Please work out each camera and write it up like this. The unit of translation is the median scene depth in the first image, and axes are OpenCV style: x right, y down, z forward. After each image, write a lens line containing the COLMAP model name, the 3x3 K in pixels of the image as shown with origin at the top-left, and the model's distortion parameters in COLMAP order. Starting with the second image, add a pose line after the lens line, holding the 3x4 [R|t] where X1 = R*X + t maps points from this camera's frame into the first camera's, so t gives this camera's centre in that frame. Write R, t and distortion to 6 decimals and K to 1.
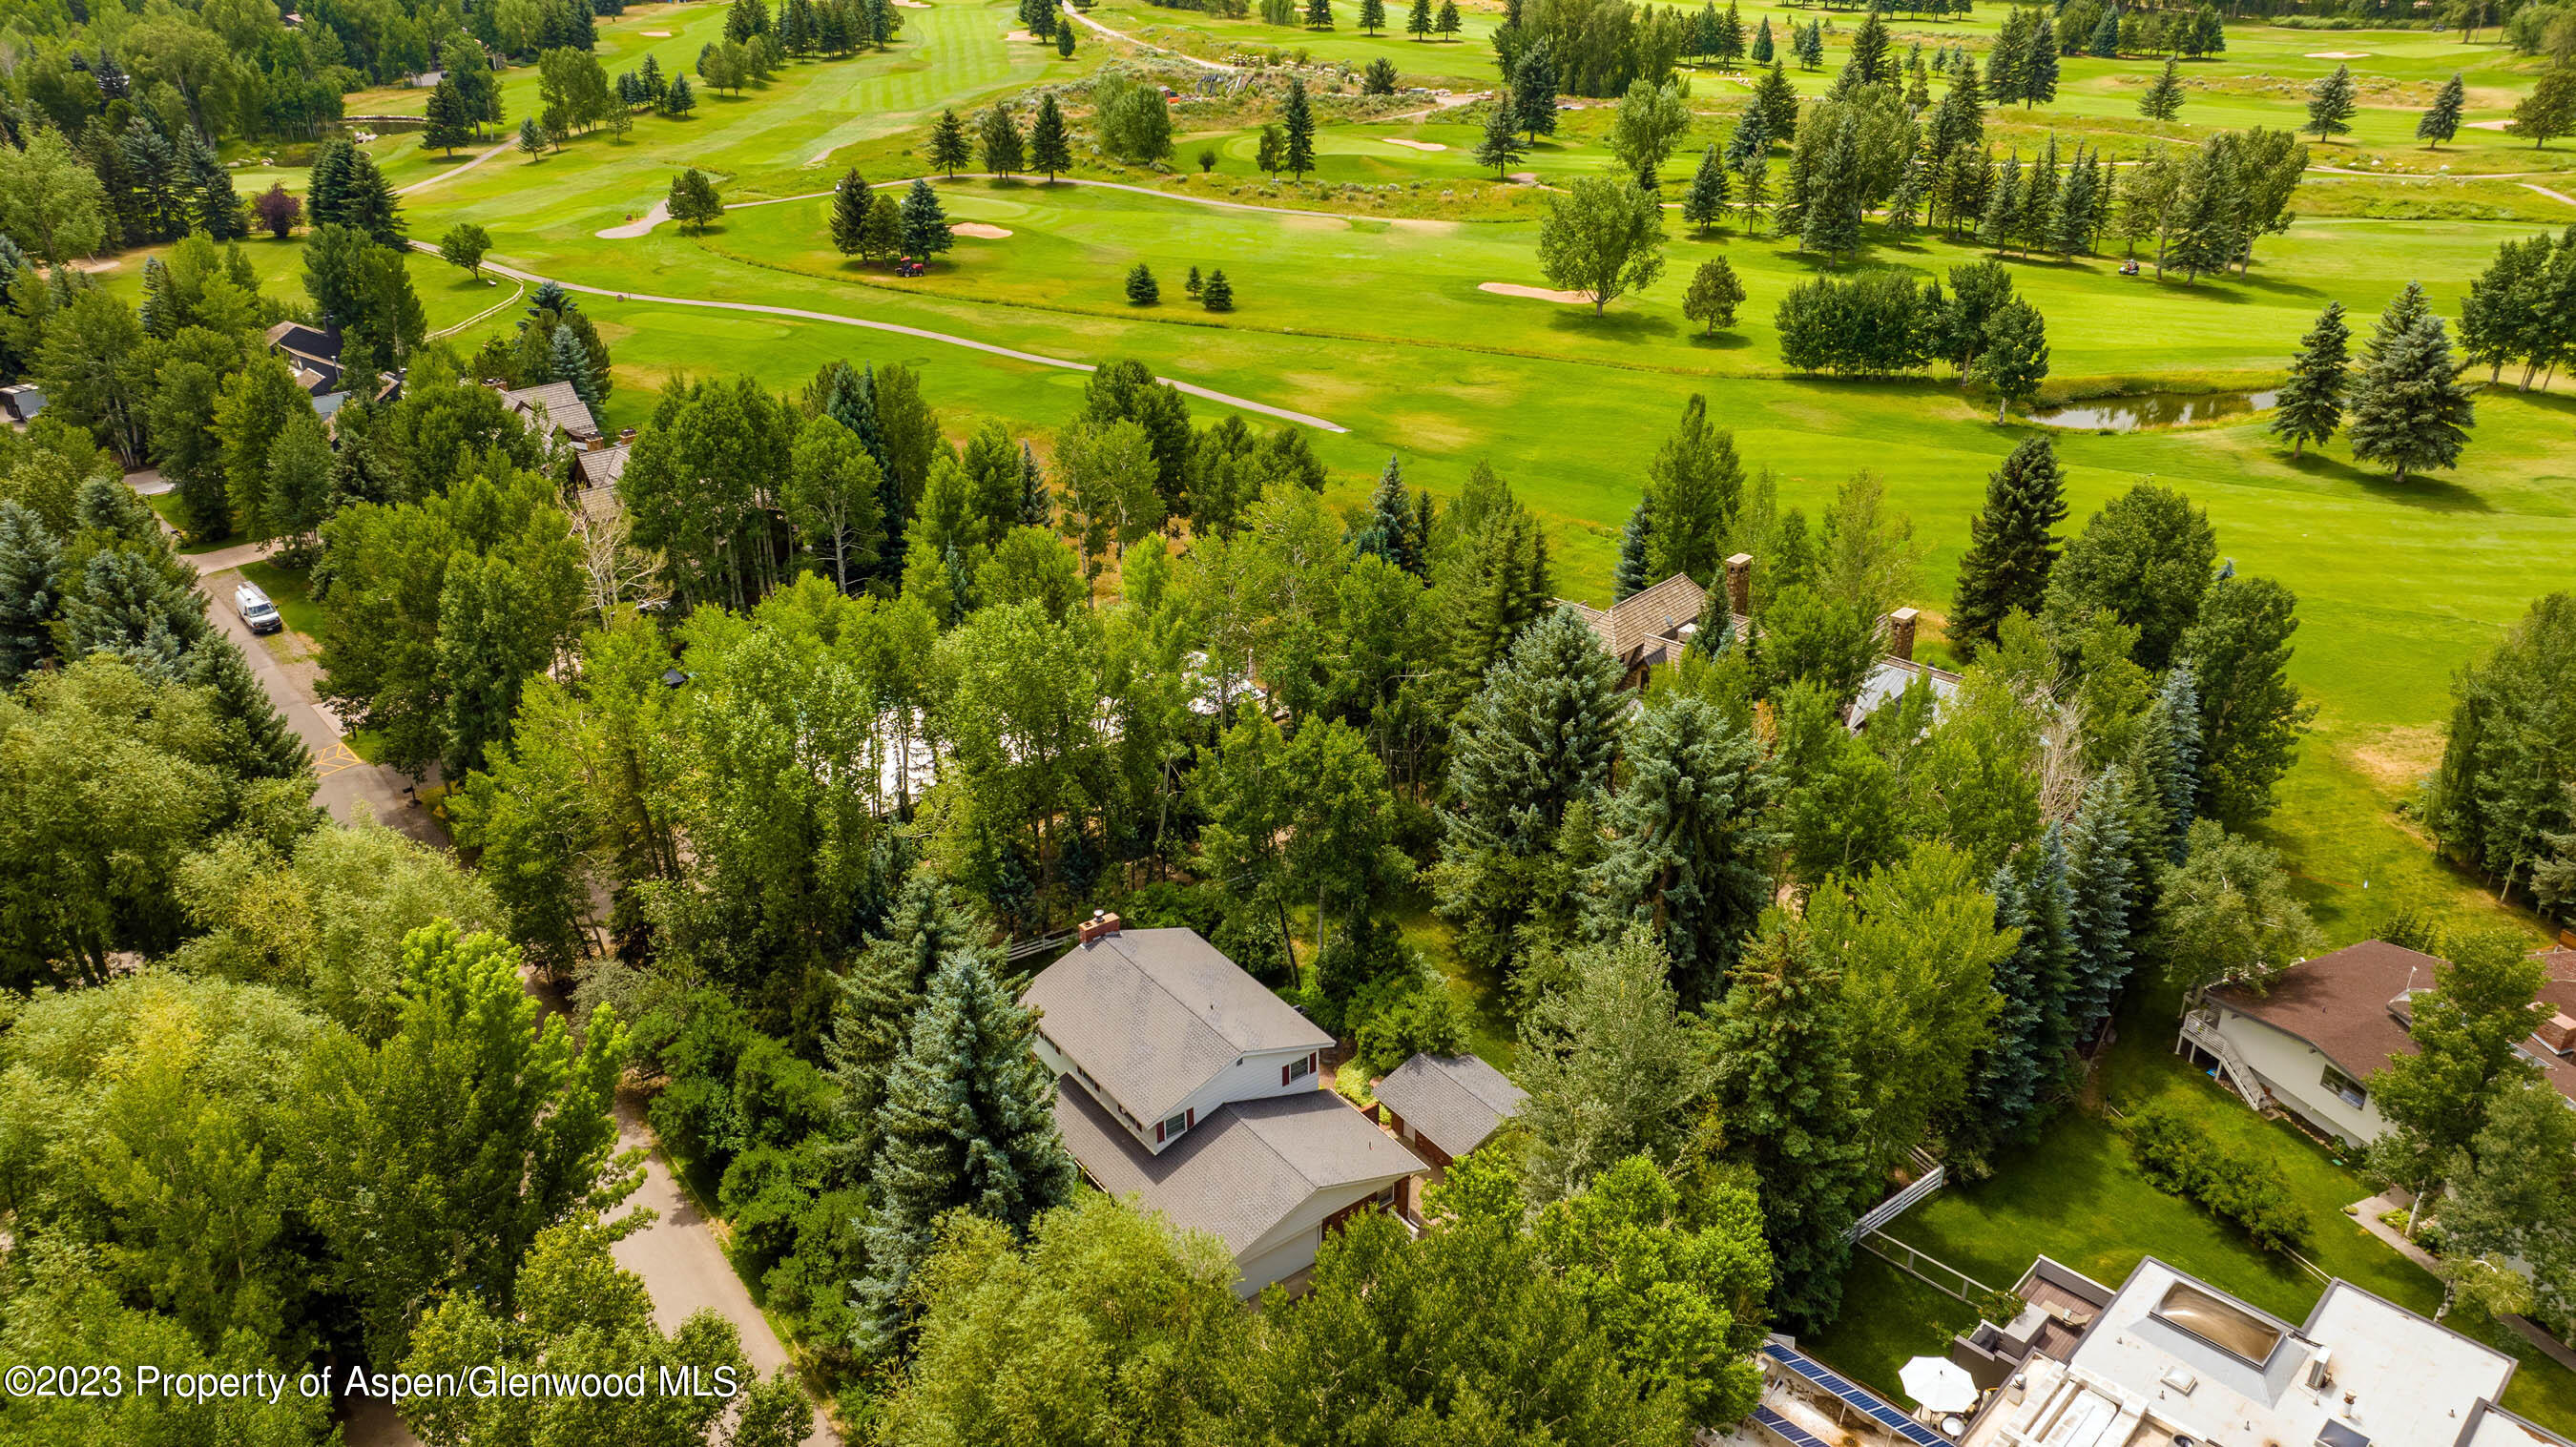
lens RADIAL K [[1840.2, 0, 1300.2], [0, 1840.2, 731.4], [0, 0, 1]] dist [-0.026764, 0.035465]
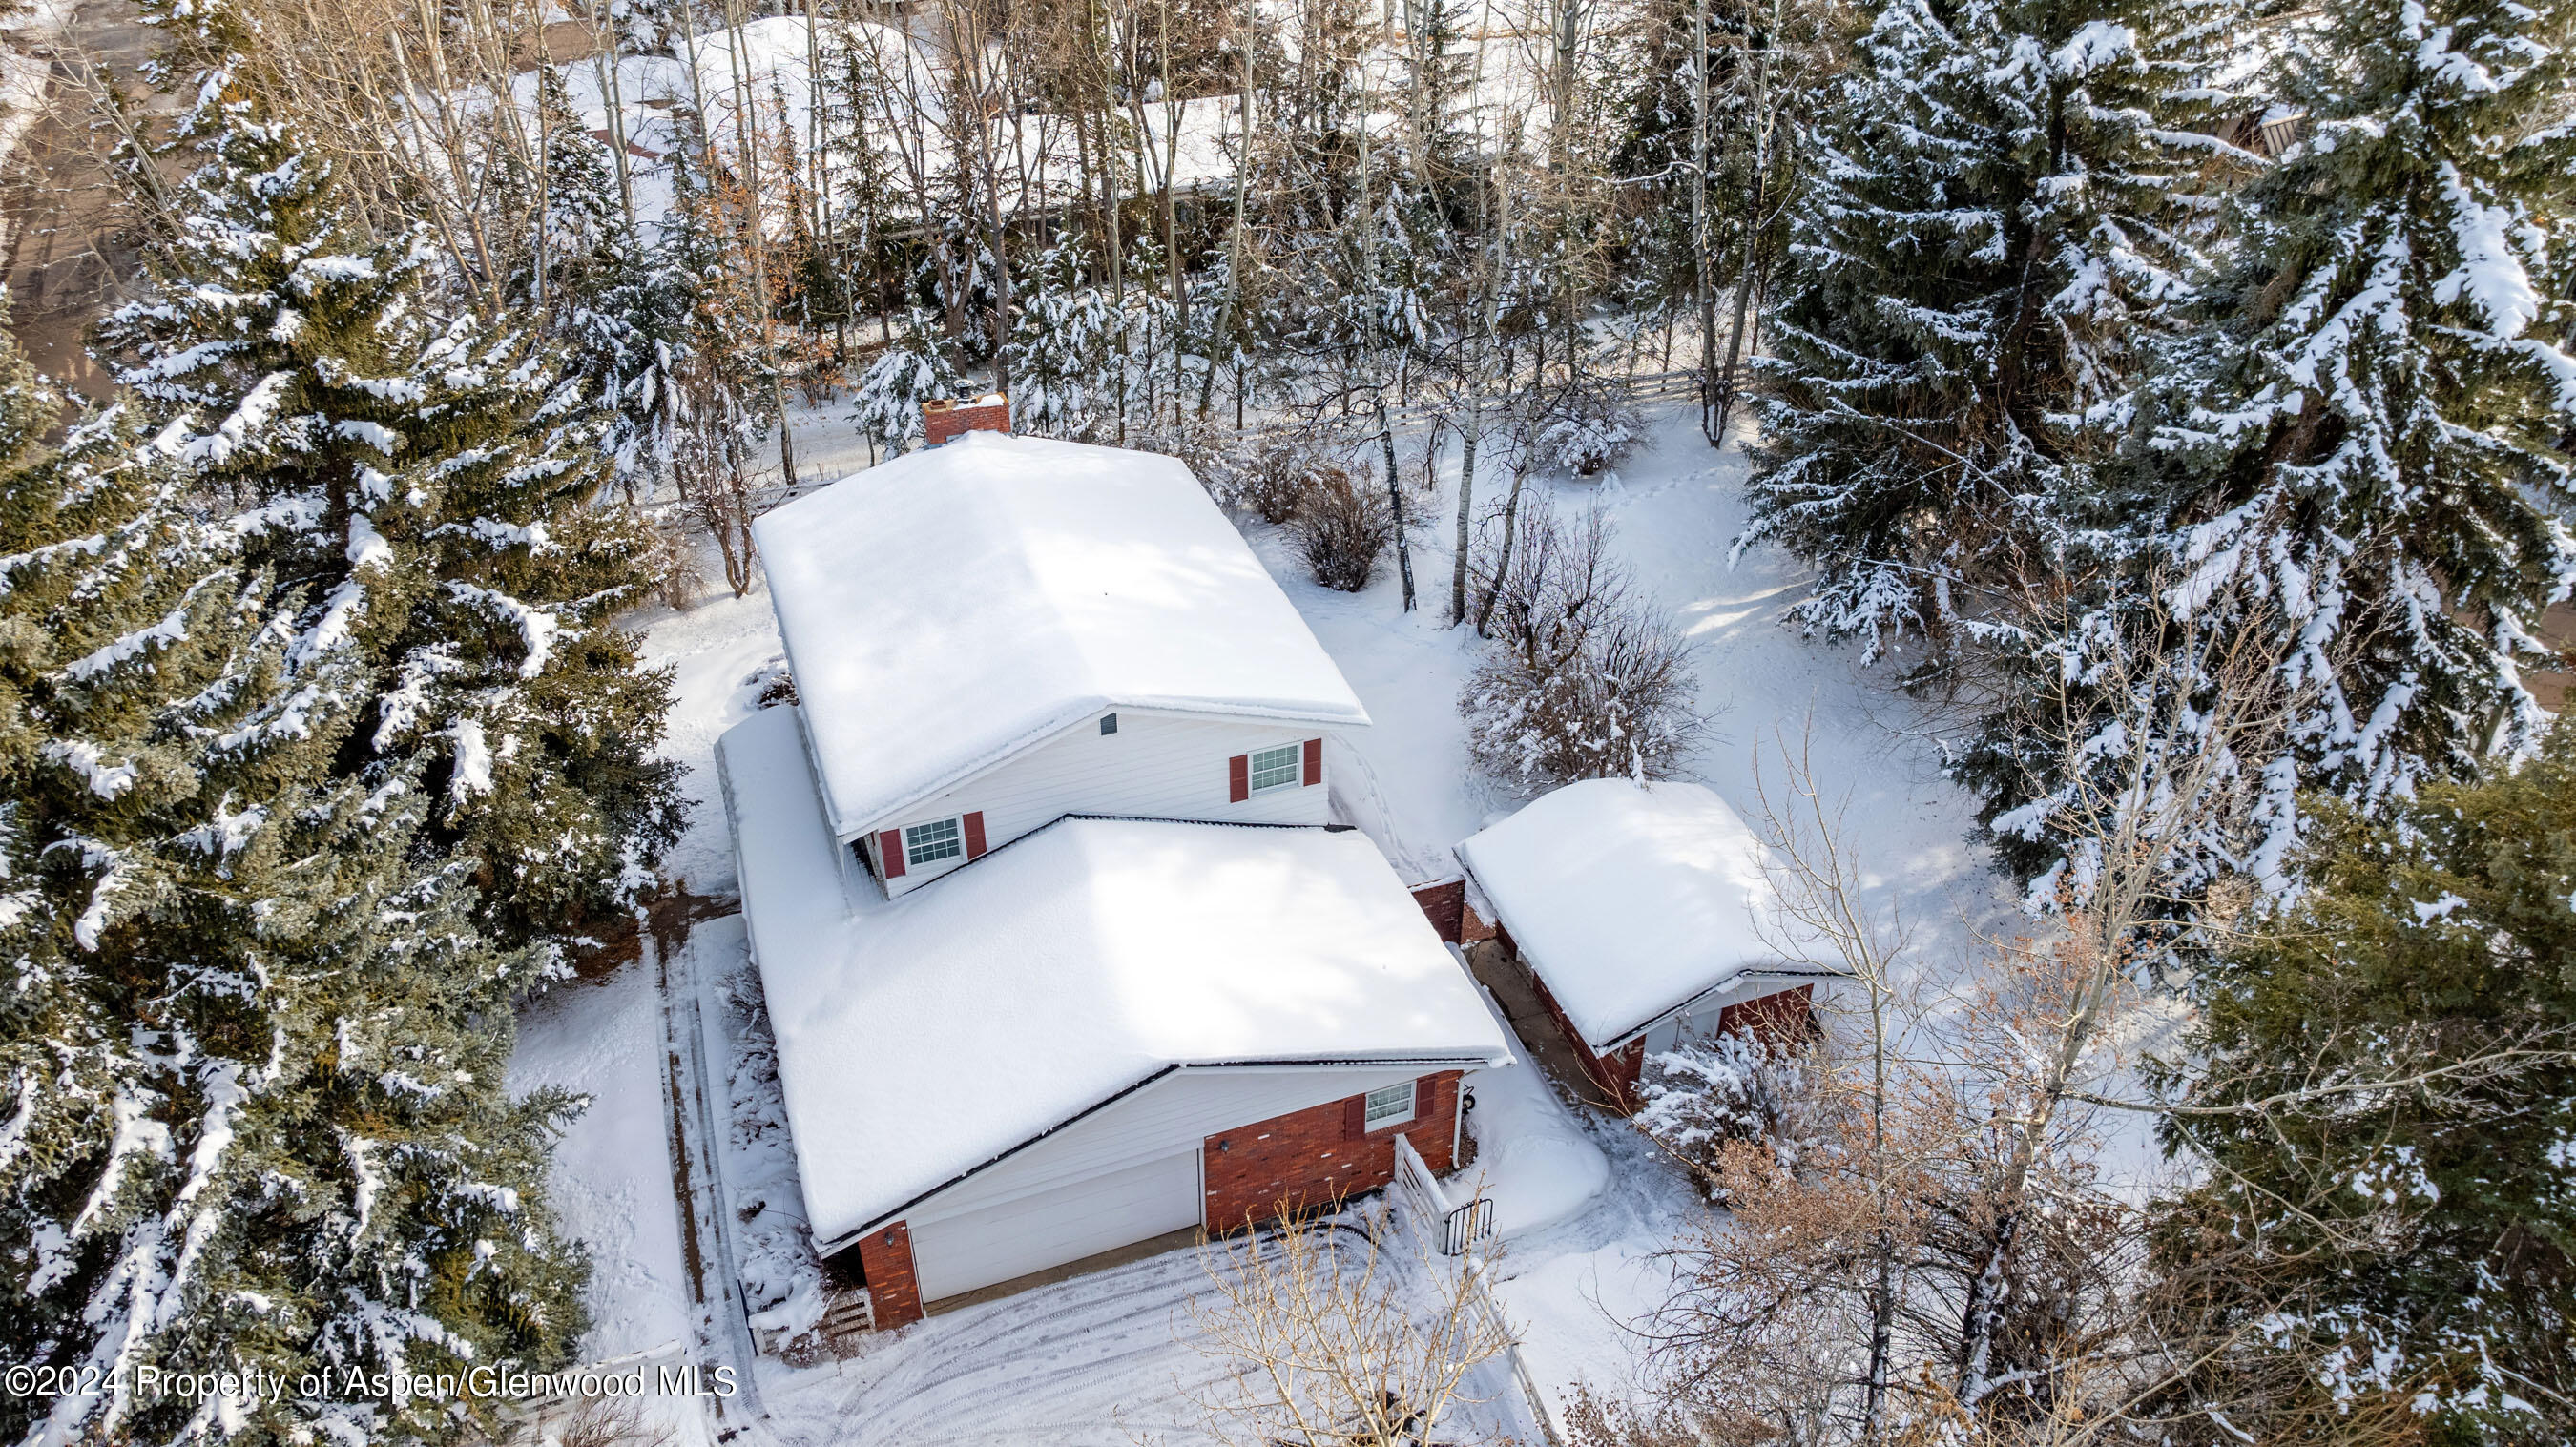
lens RADIAL K [[1840.2, 0, 1278.1], [0, 1840.2, 715.7], [0, 0, 1]] dist [-0.026764, 0.035465]
pose [[0.958746, 0.164662, -0.231715, 0.034089], [-0.129720, 0.978753, 0.158793, 0.036042], [0.252939, -0.122185, 0.959736, 0.206214]]
